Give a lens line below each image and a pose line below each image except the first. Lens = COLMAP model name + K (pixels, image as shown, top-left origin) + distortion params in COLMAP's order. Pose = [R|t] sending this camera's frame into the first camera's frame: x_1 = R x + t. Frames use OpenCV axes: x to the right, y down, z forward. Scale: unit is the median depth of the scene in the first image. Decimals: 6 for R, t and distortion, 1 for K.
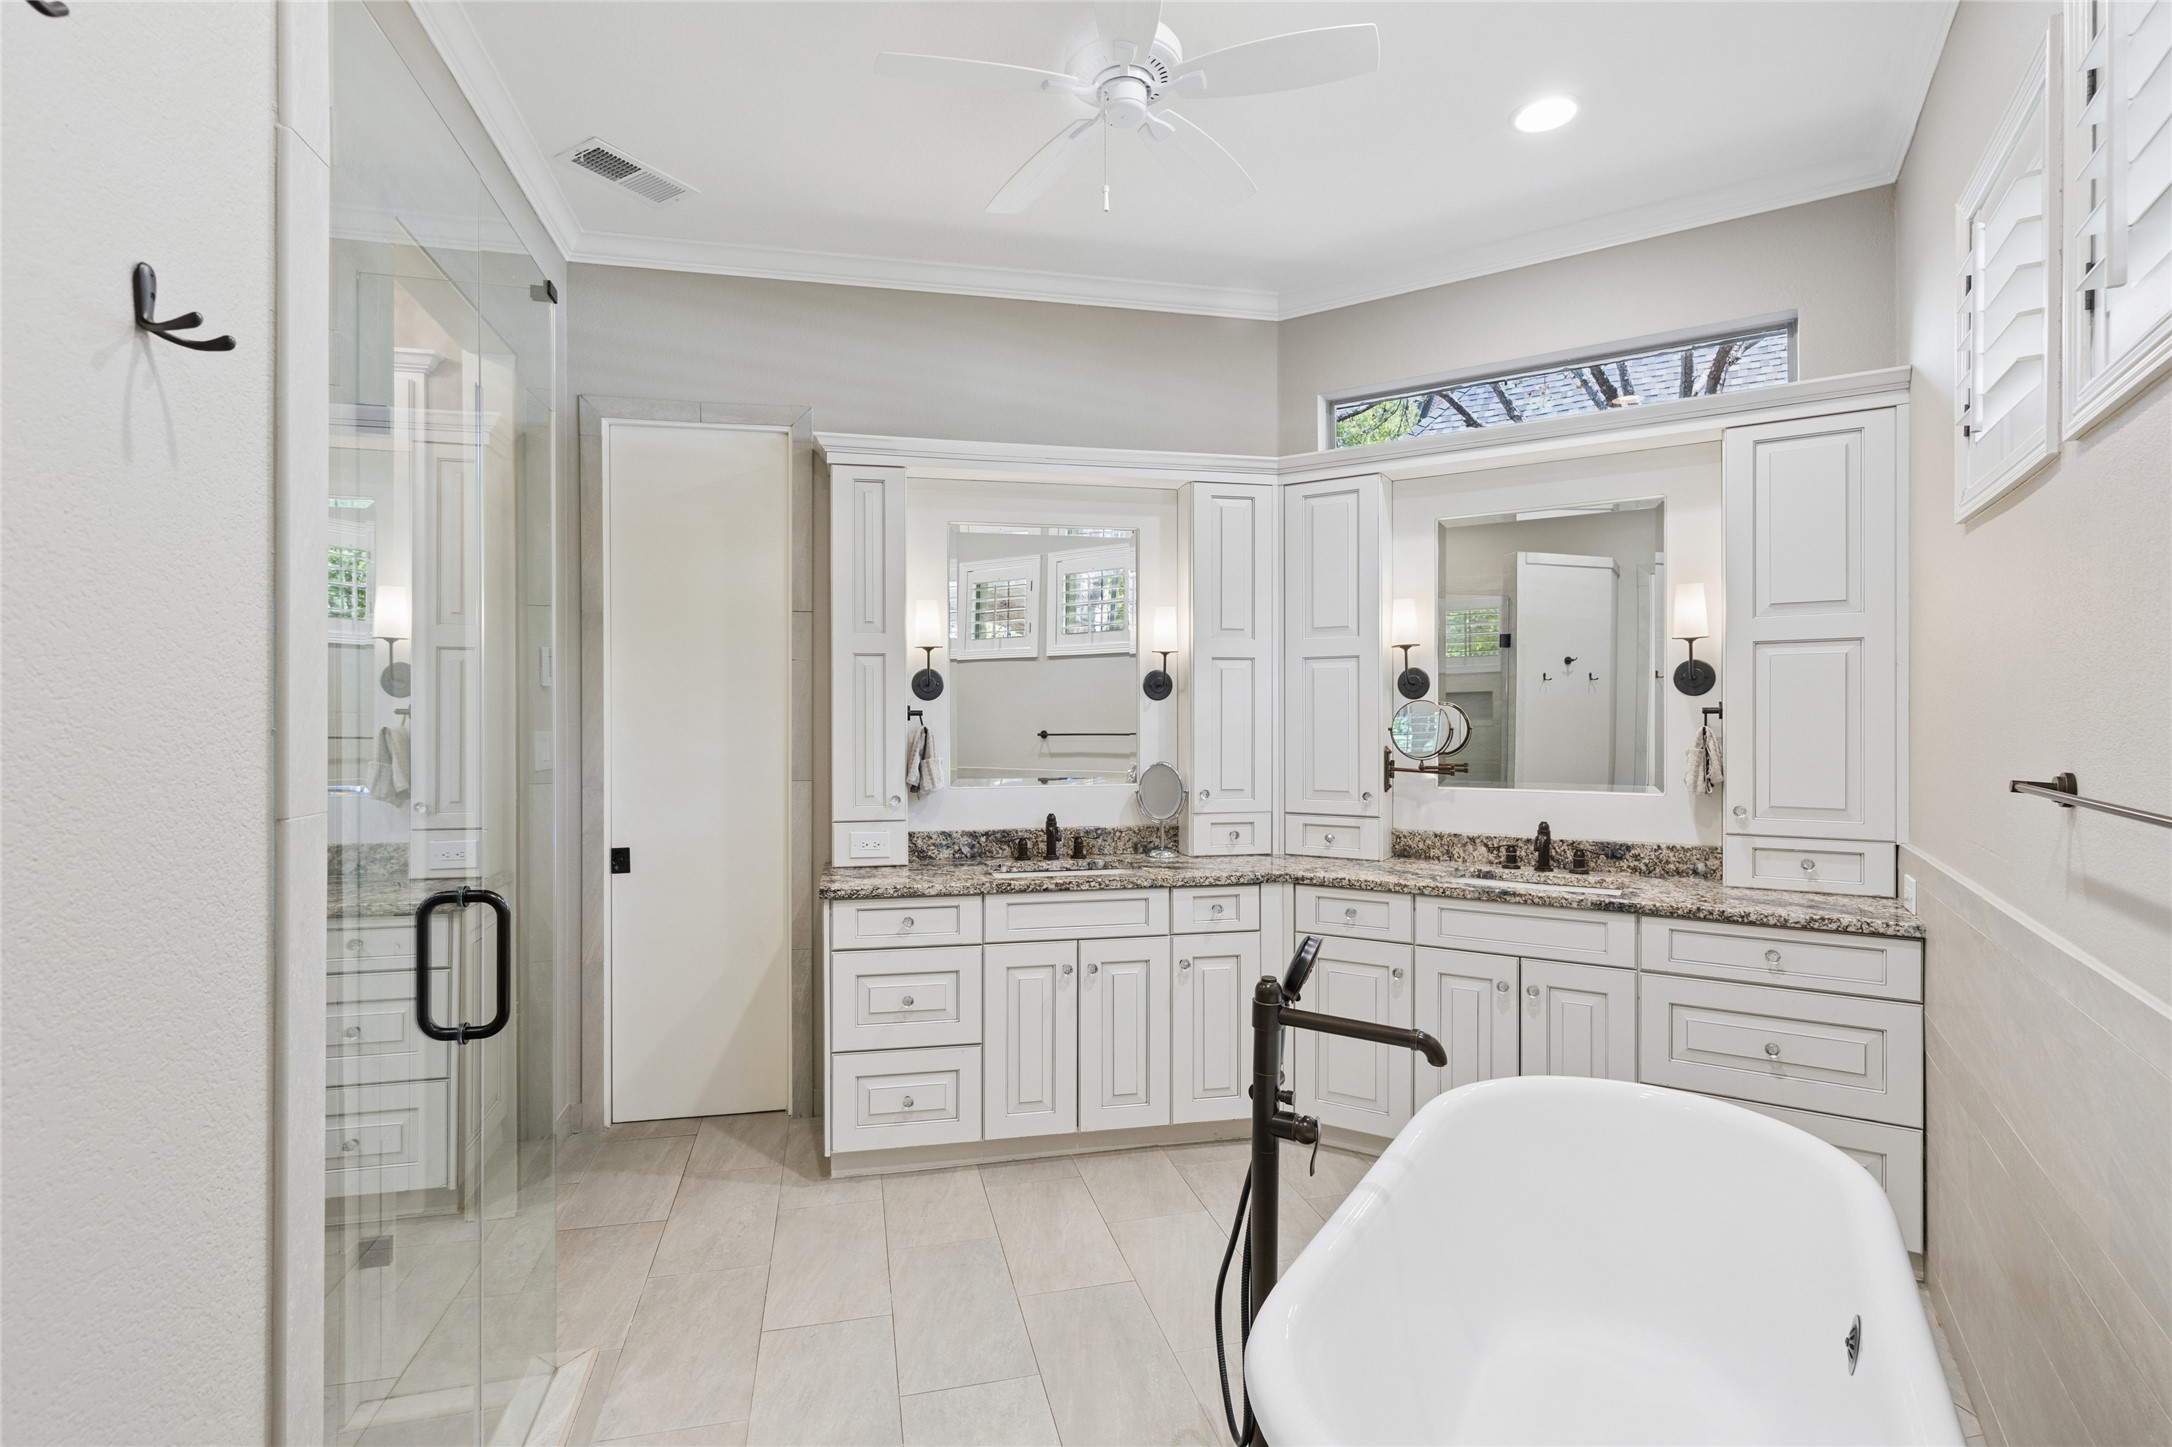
lens RADIAL K [[1036.9, 0, 1086.0], [0, 1036.9, 723.5], [0, 0, 1]] dist [0.002929, 0.000257]
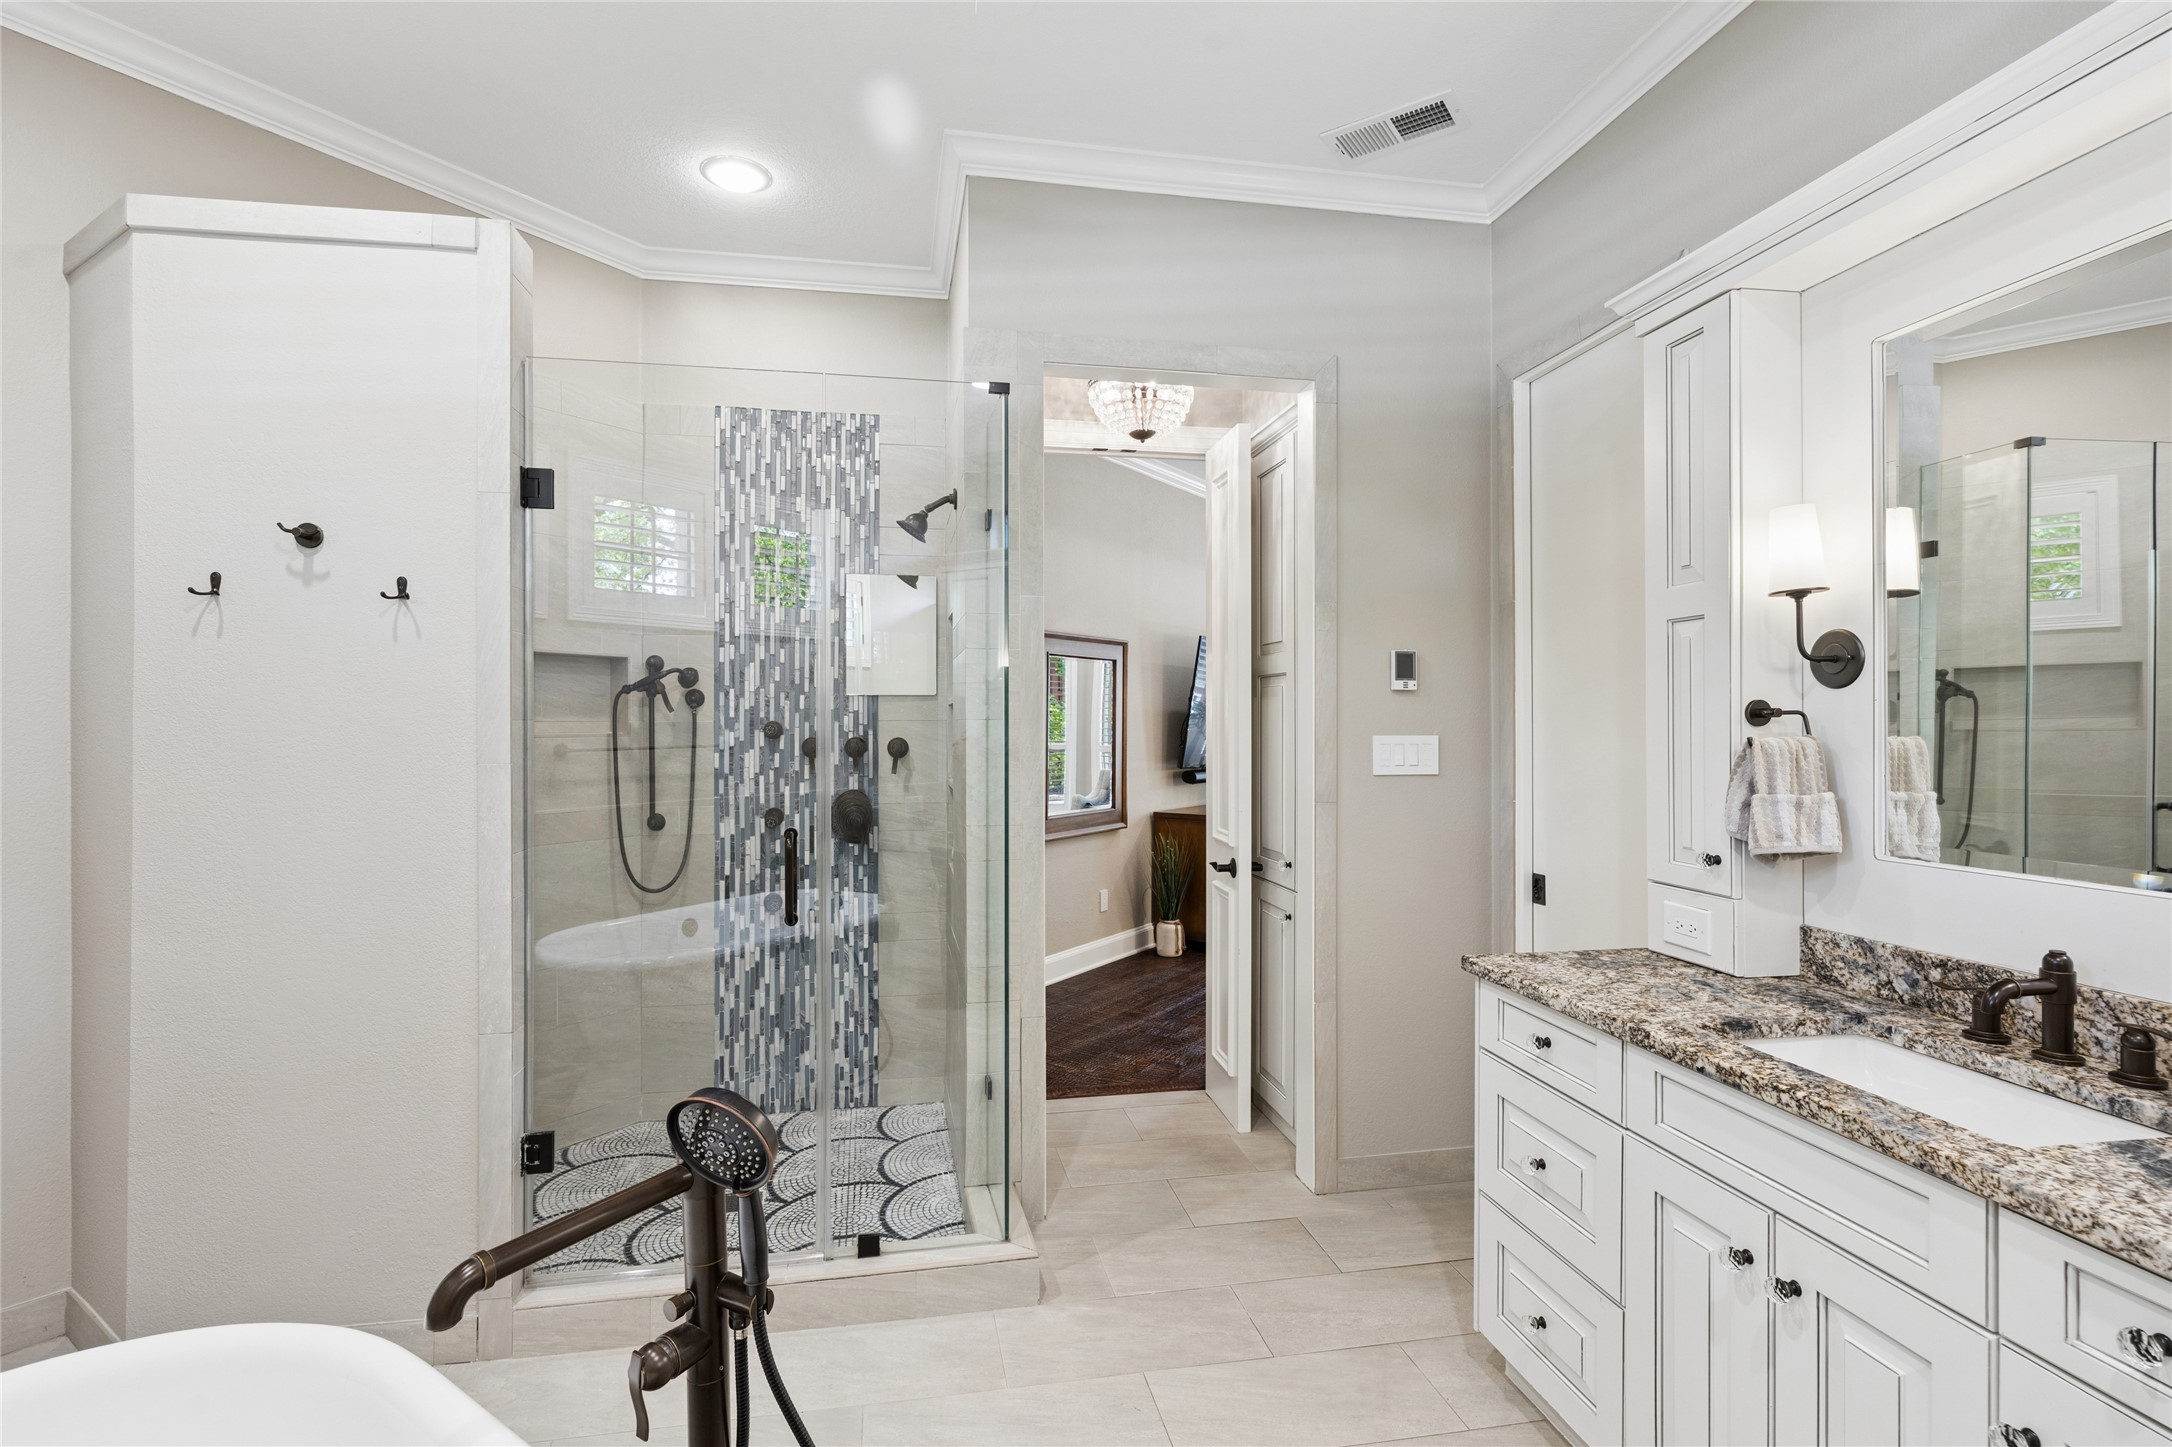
lens RADIAL K [[1036.9, 0, 1086.0], [0, 1036.9, 723.5], [0, 0, 1]] dist [0.002929, 0.000257]
pose [[-0.044364, -0.002341, -0.999013, 0.405023], [-0.010733, 0.999941, -0.001866, 0.001087], [0.998958, 0.010640, -0.044387, 0.637959]]
